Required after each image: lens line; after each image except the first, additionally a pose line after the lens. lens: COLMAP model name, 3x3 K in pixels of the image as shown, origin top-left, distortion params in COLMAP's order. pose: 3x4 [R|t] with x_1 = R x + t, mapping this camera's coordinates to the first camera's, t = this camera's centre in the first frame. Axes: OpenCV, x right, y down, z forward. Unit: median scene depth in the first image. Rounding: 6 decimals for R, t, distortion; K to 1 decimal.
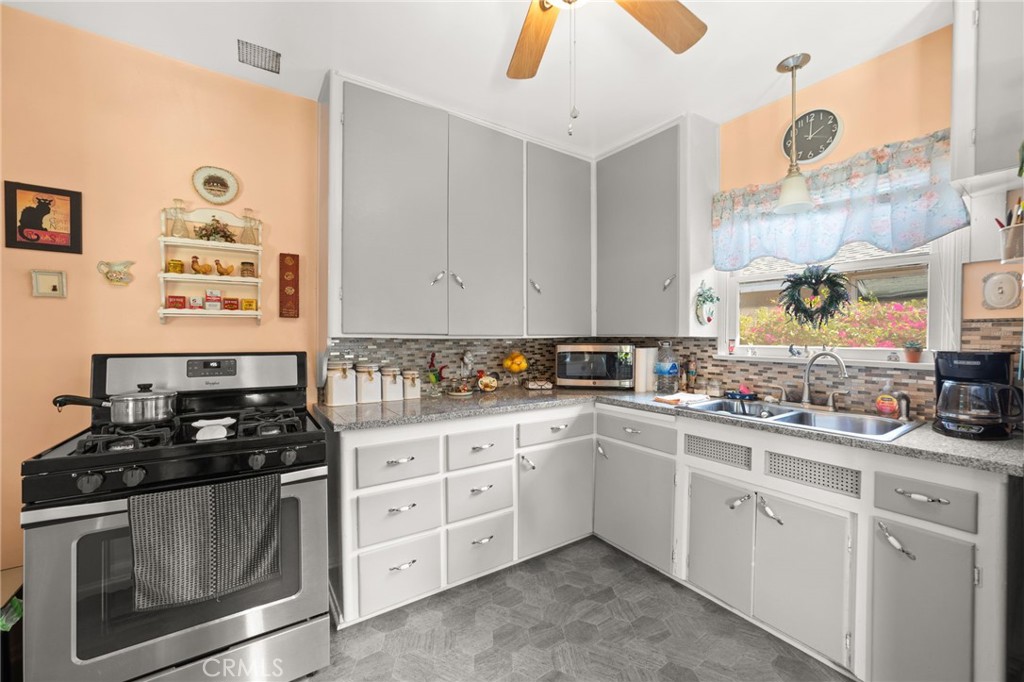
lens RADIAL K [[398.4, 0, 513.1], [0, 398.4, 342.2], [0, 0, 1]] dist [-0.012637, 0.003844]
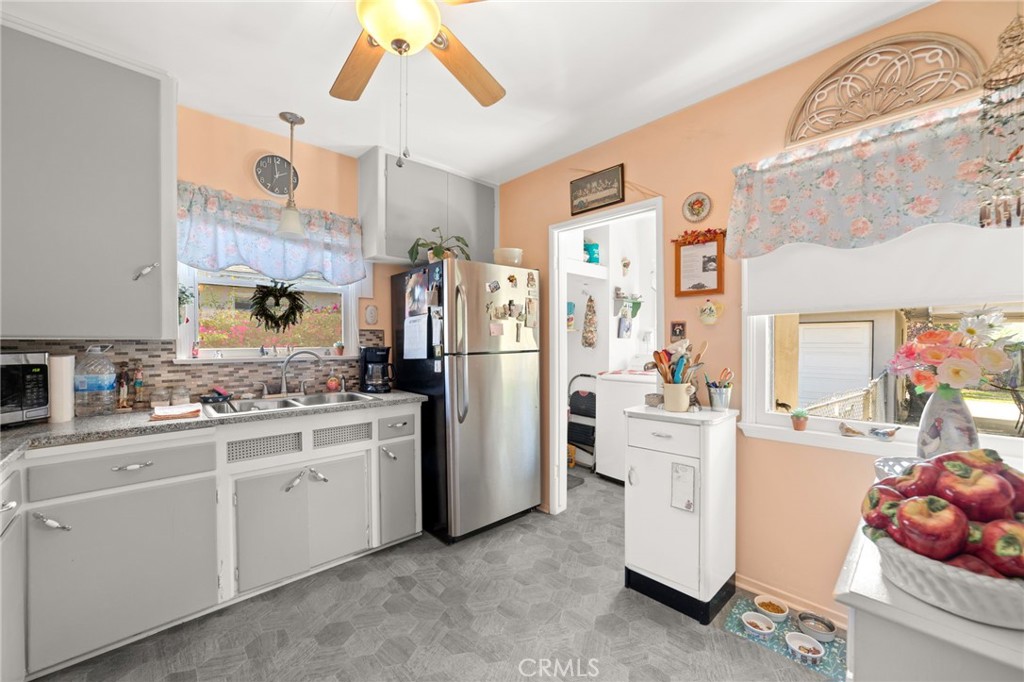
lens RADIAL K [[398.4, 0, 512.5], [0, 398.4, 345.4], [0, 0, 1]] dist [-0.012637, 0.003844]
pose [[-0.136011, -0.012932, 0.990623, -0.566773], [0.015346, 0.999767, 0.015159, -0.001638], [-0.990588, 0.017264, -0.135781, 0.448923]]
